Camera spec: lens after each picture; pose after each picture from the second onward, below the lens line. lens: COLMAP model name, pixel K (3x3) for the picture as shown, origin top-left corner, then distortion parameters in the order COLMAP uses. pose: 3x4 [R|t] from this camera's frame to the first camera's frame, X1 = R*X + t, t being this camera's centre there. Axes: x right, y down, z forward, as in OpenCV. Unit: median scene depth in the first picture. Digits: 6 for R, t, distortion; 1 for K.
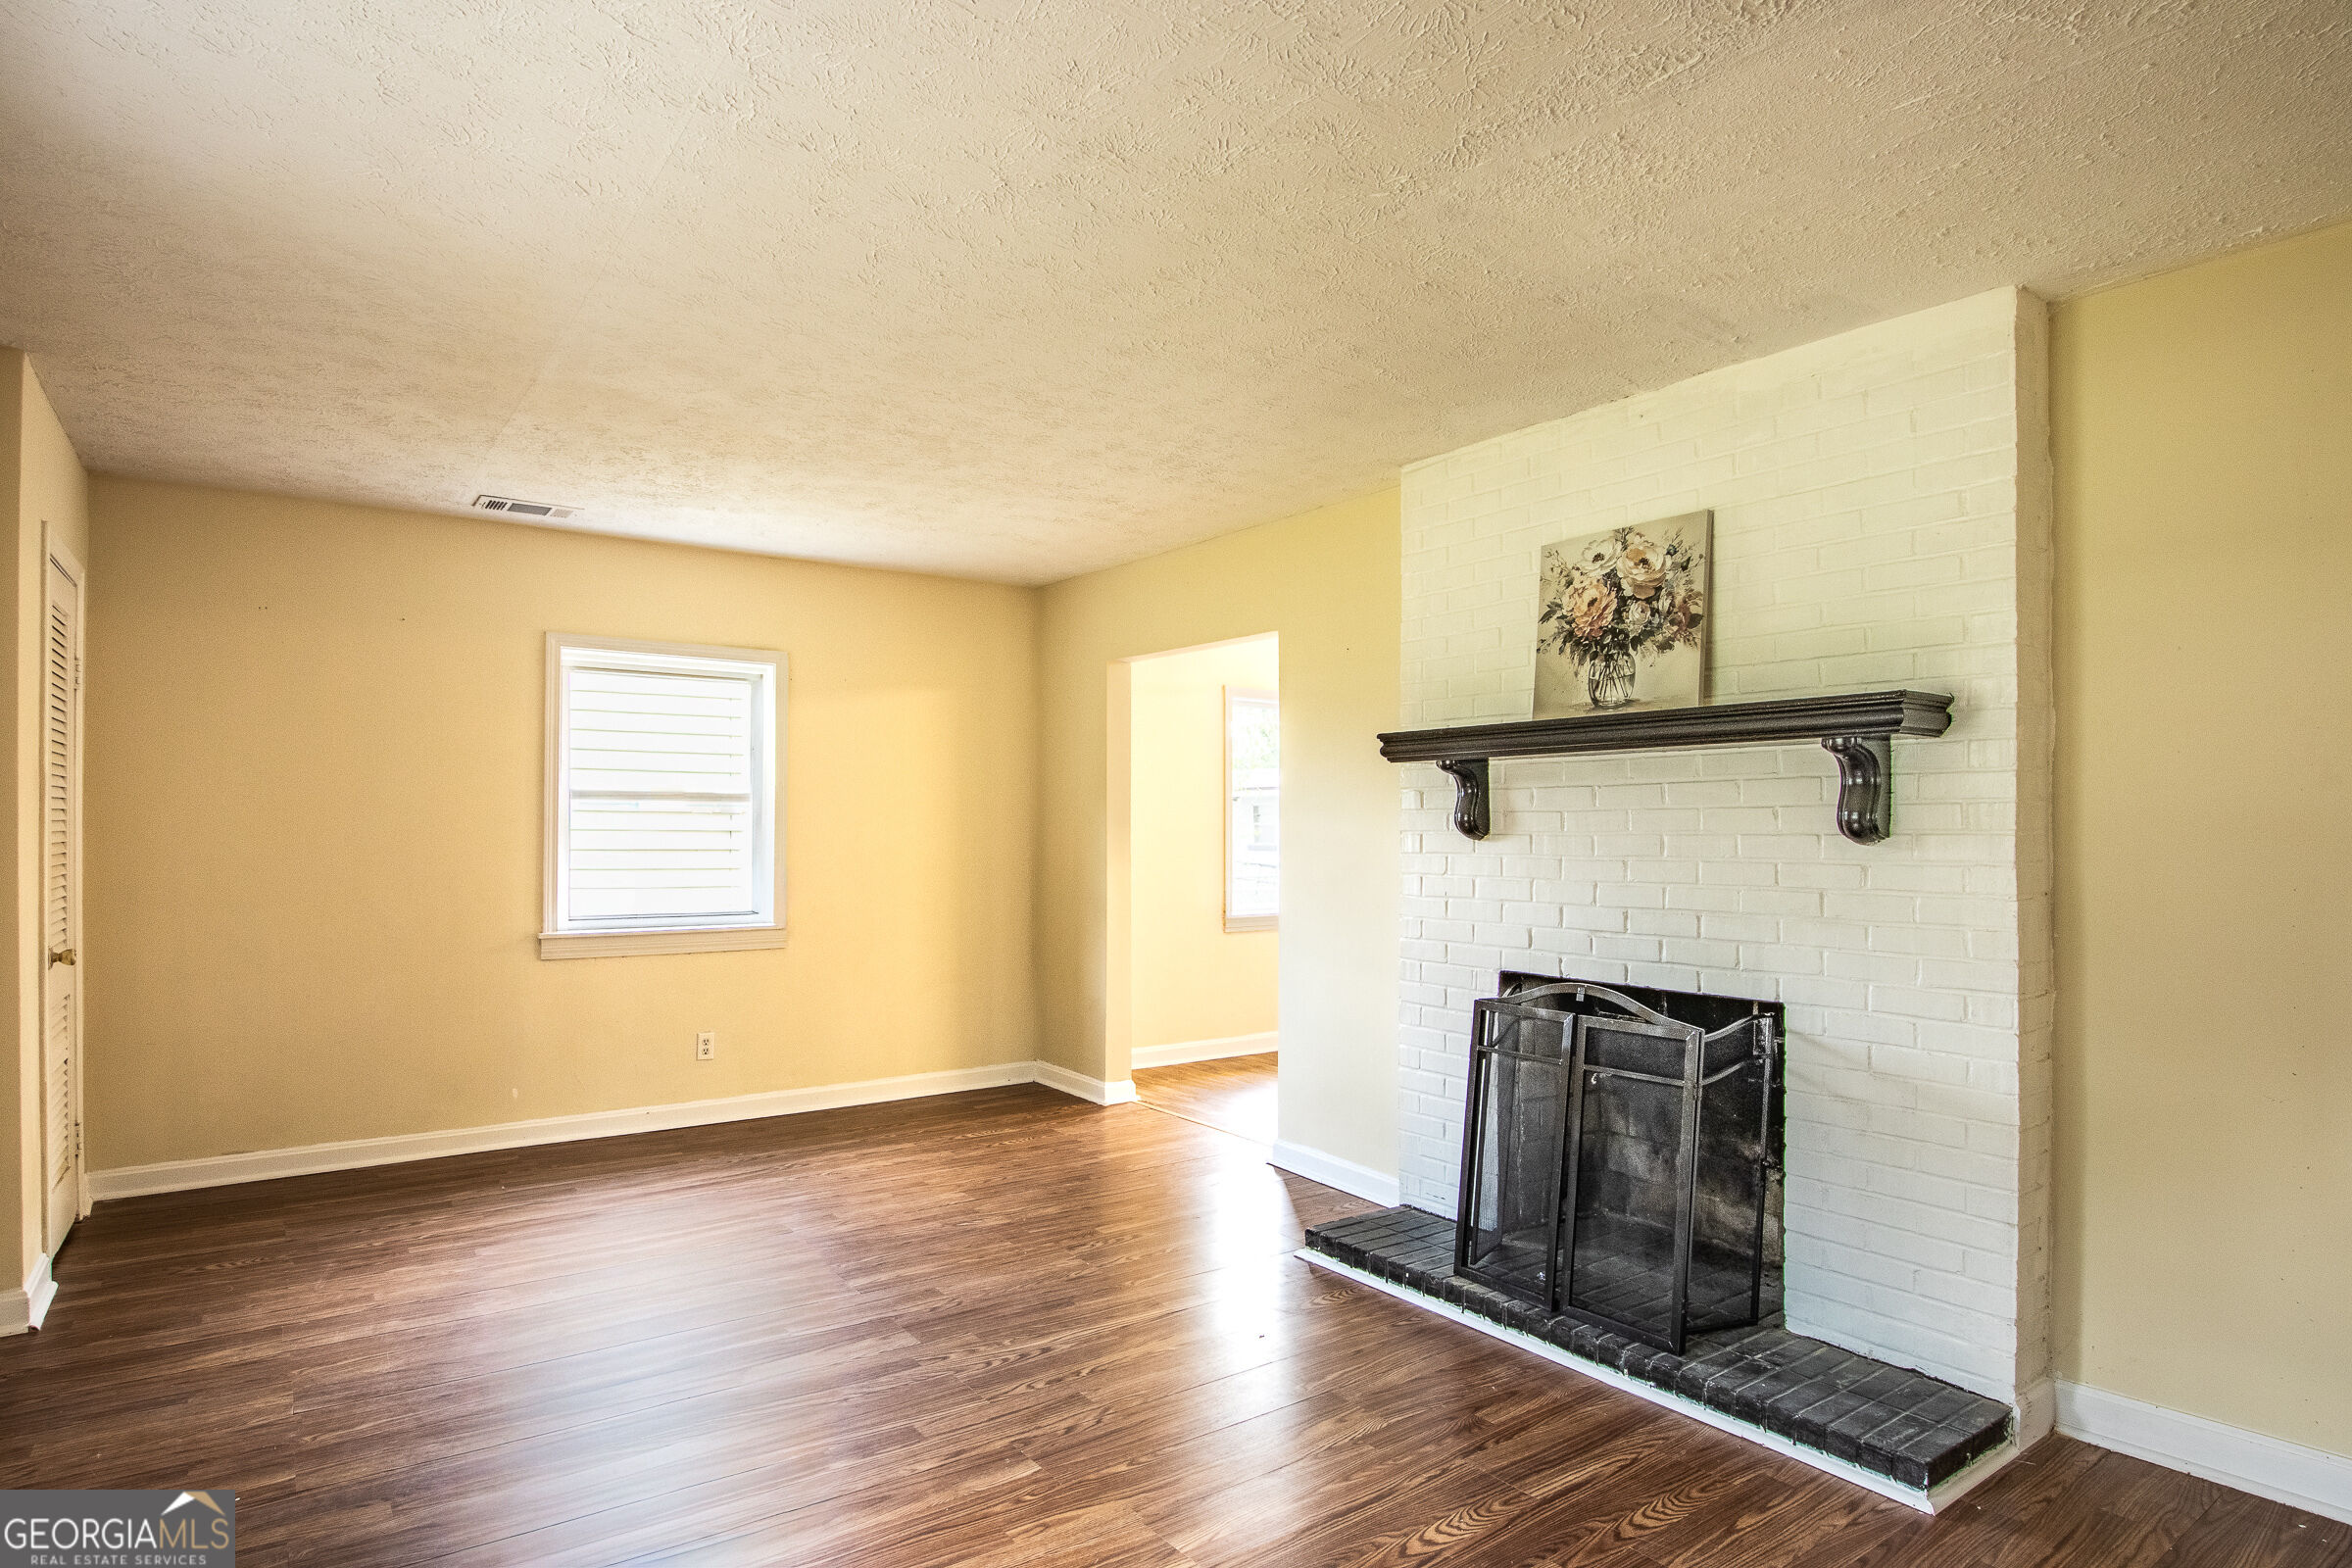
lens RADIAL K [[1251.1, 0, 1168.6], [0, 1251.1, 798.6], [0, 0, 1]] dist [-0.031150, 0.000280]
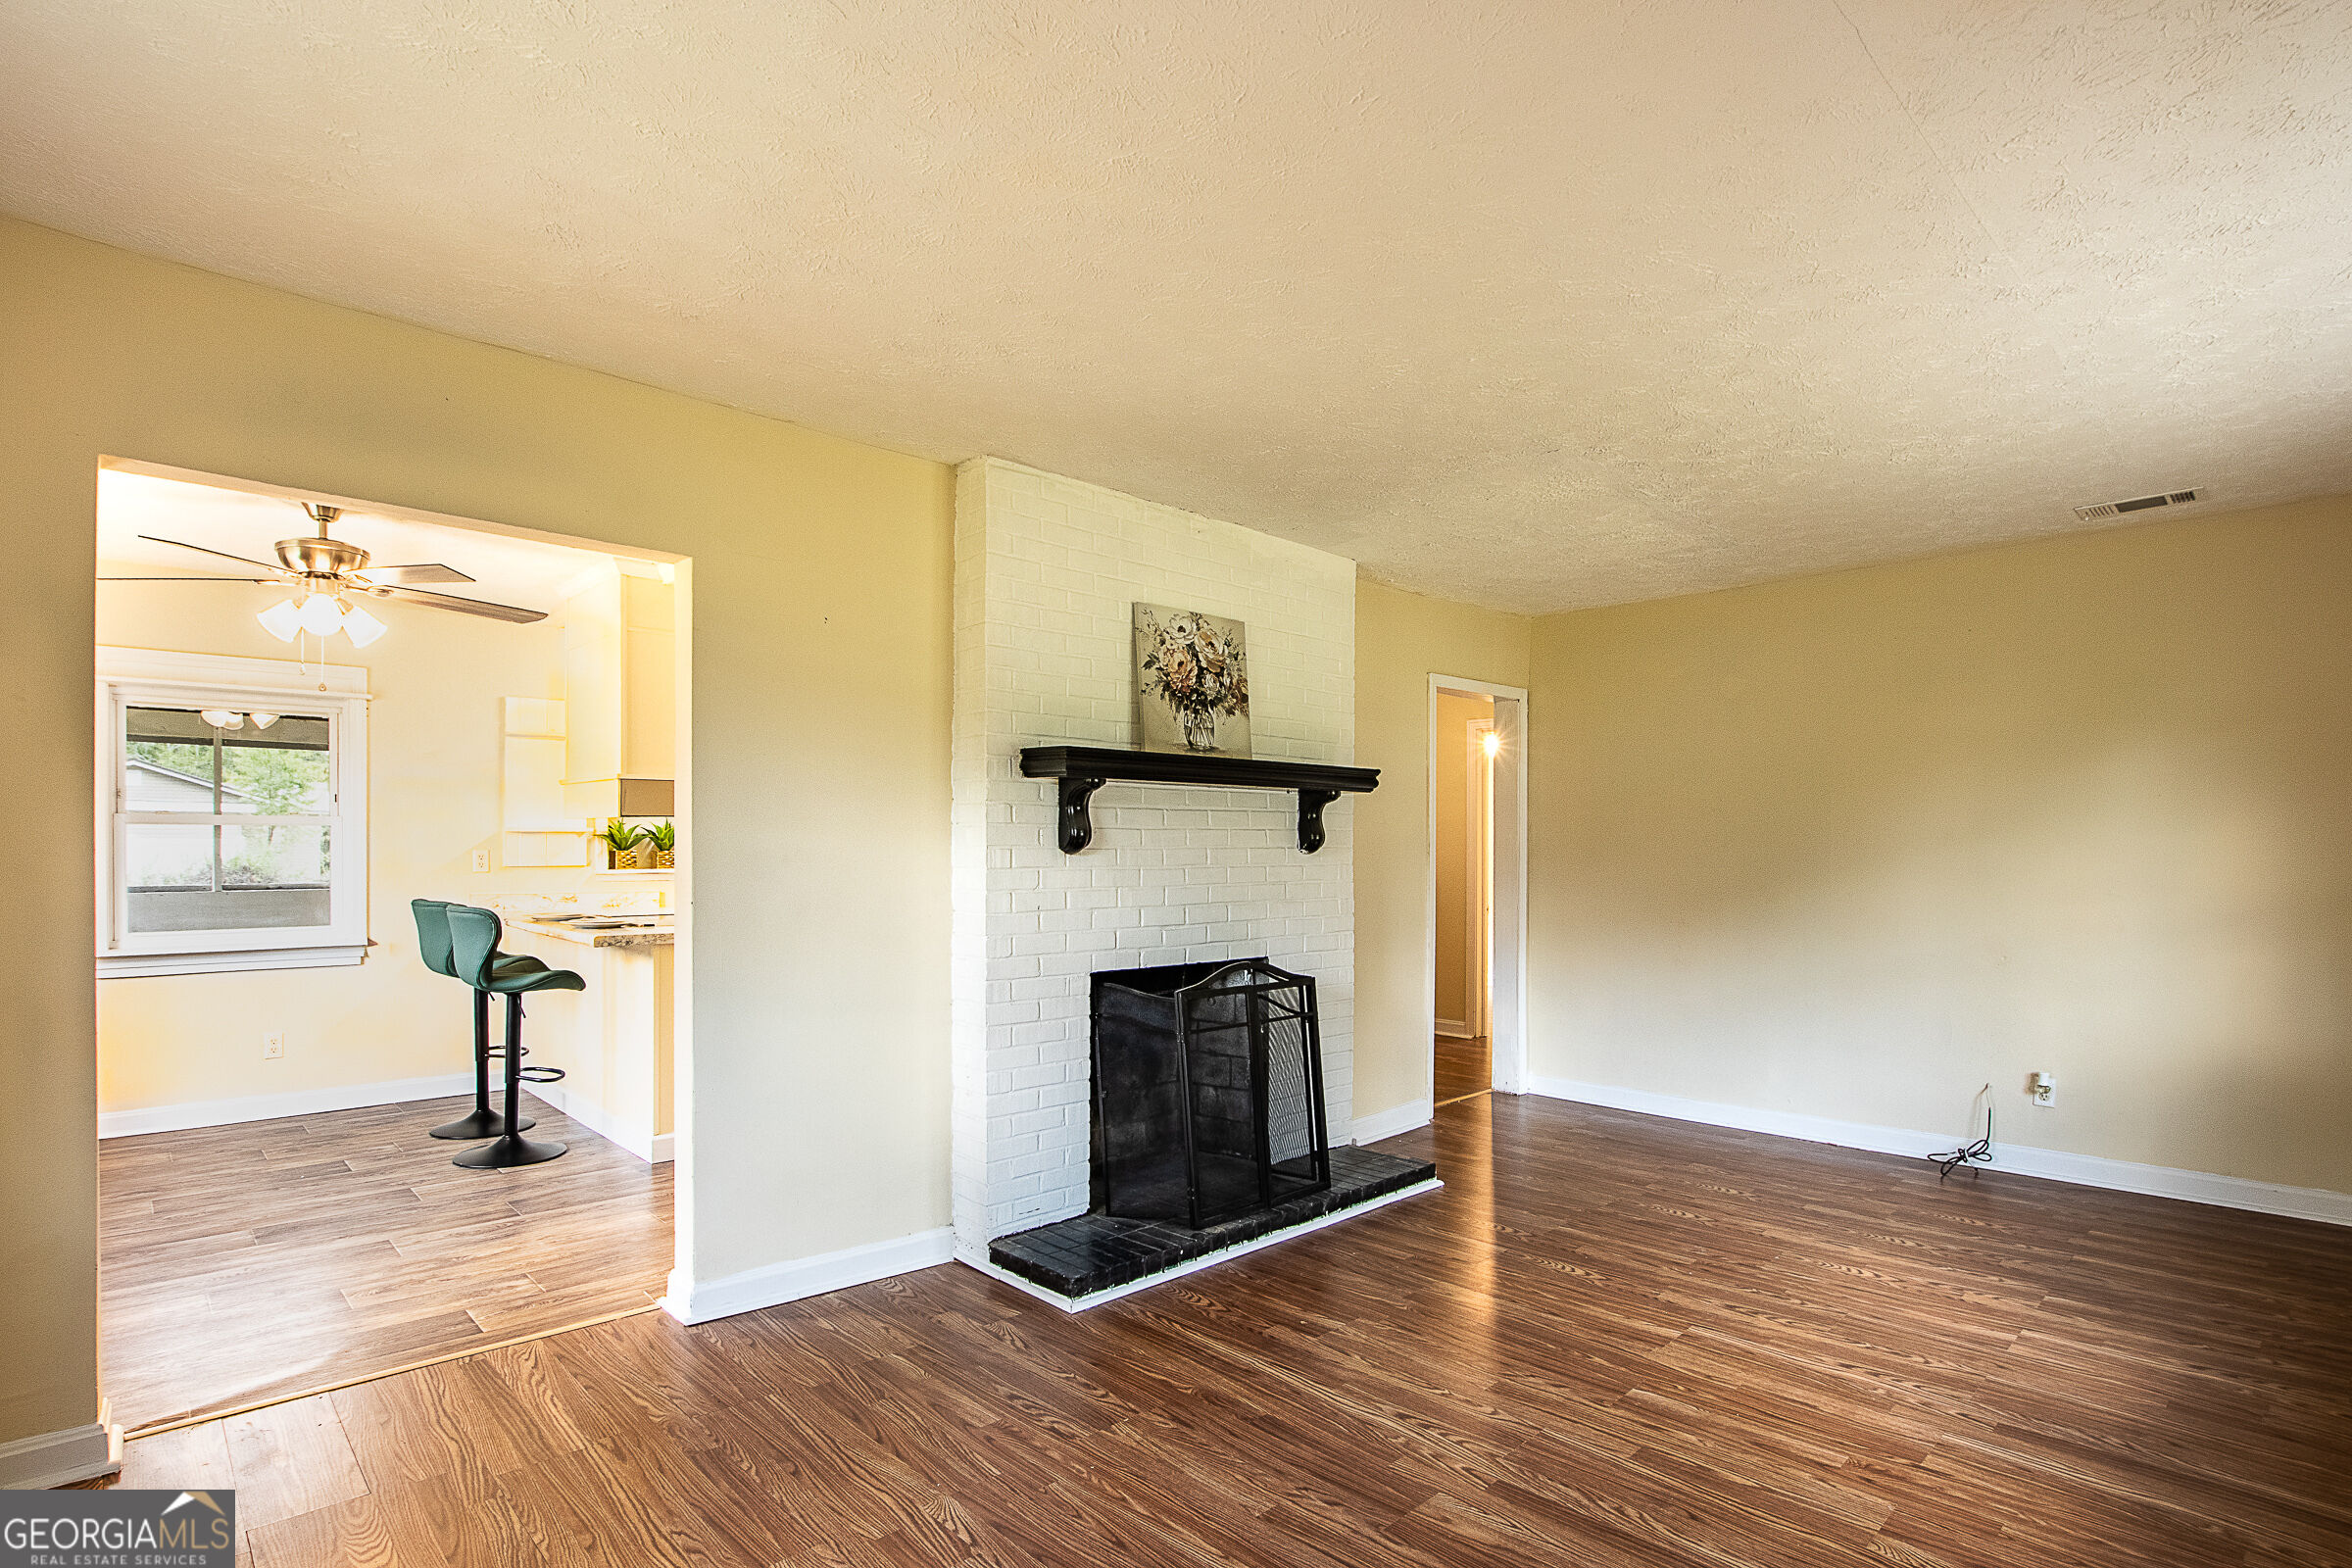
lens RADIAL K [[1164.5, 0, 1166.4], [0, 1164.5, 838.2], [0, 0, 1]] dist [-0.032080, 0.003095]
pose [[-0.124384, -0.001239, 0.992233, -0.832974], [-0.028461, 0.999592, -0.002319, 0.021741], [-0.991826, -0.028529, -0.124368, 1.167687]]
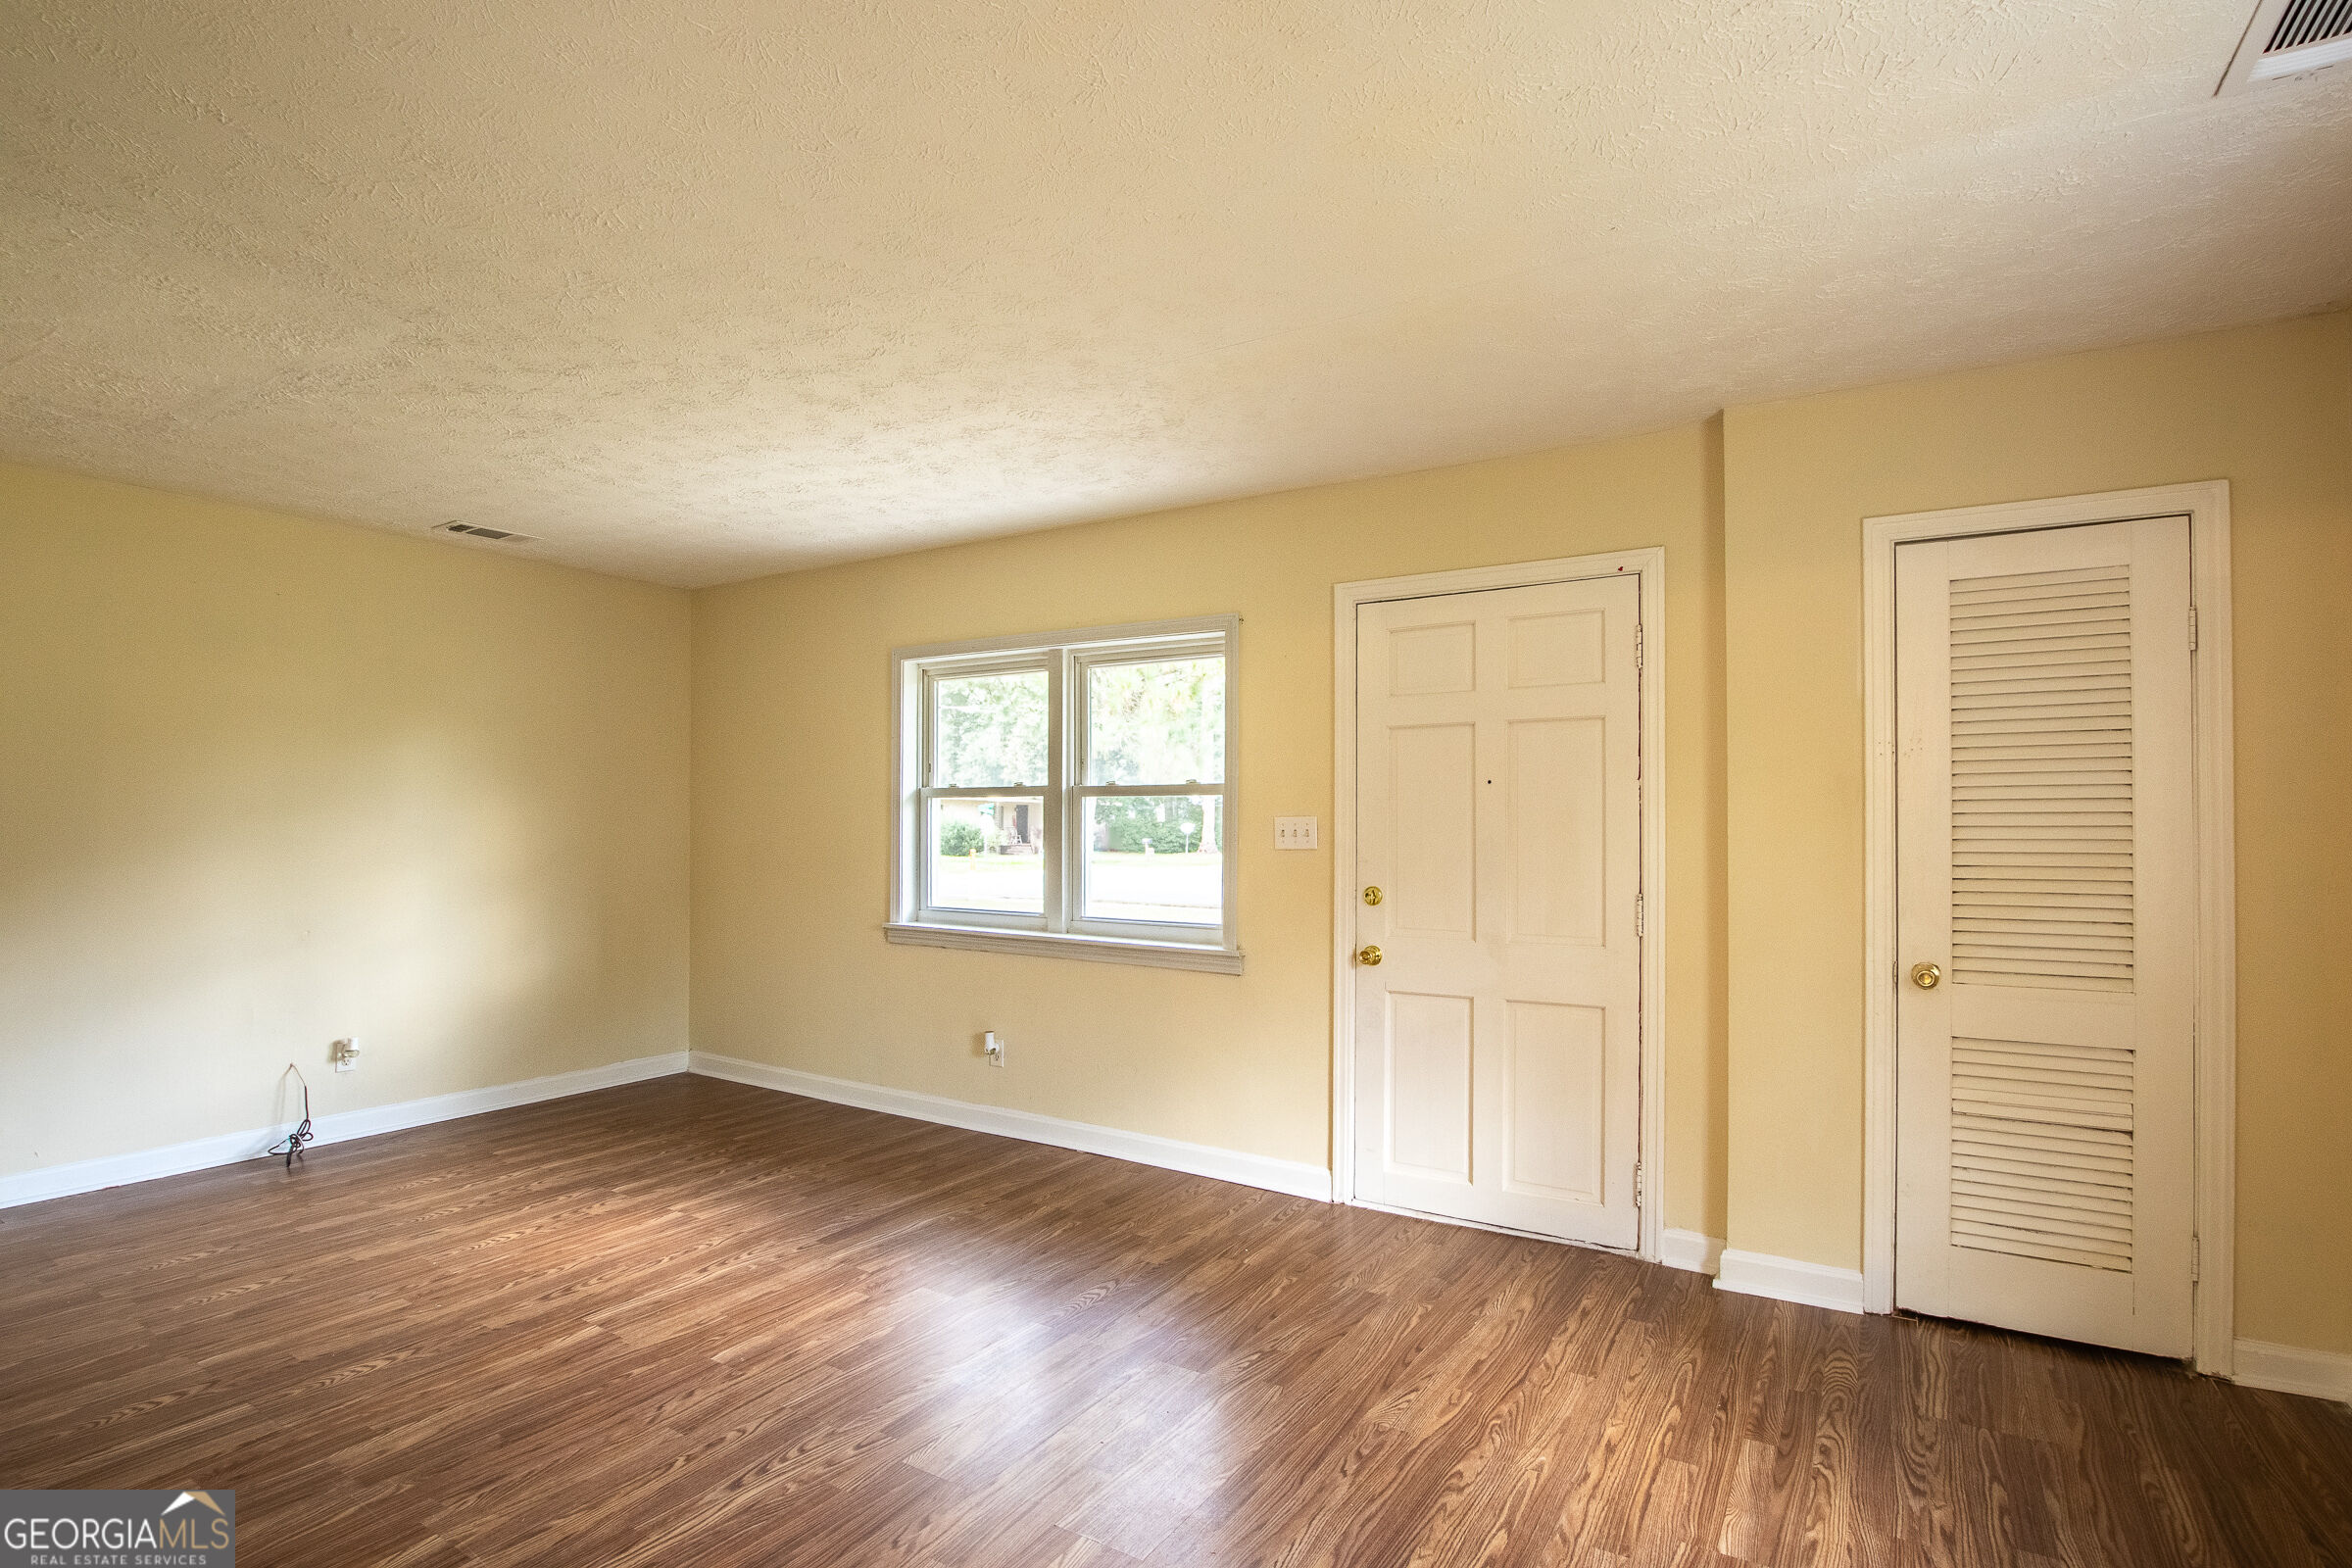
lens RADIAL K [[1164.5, 0, 1178.2], [0, 1164.5, 786.0], [0, 0, 1]] dist [-0.032080, 0.003095]
pose [[-0.929284, -0.022045, -0.368707, -0.073894], [-0.000593, 0.998305, -0.058194, 0.039509], [0.369365, -0.053860, -0.927722, 1.628365]]
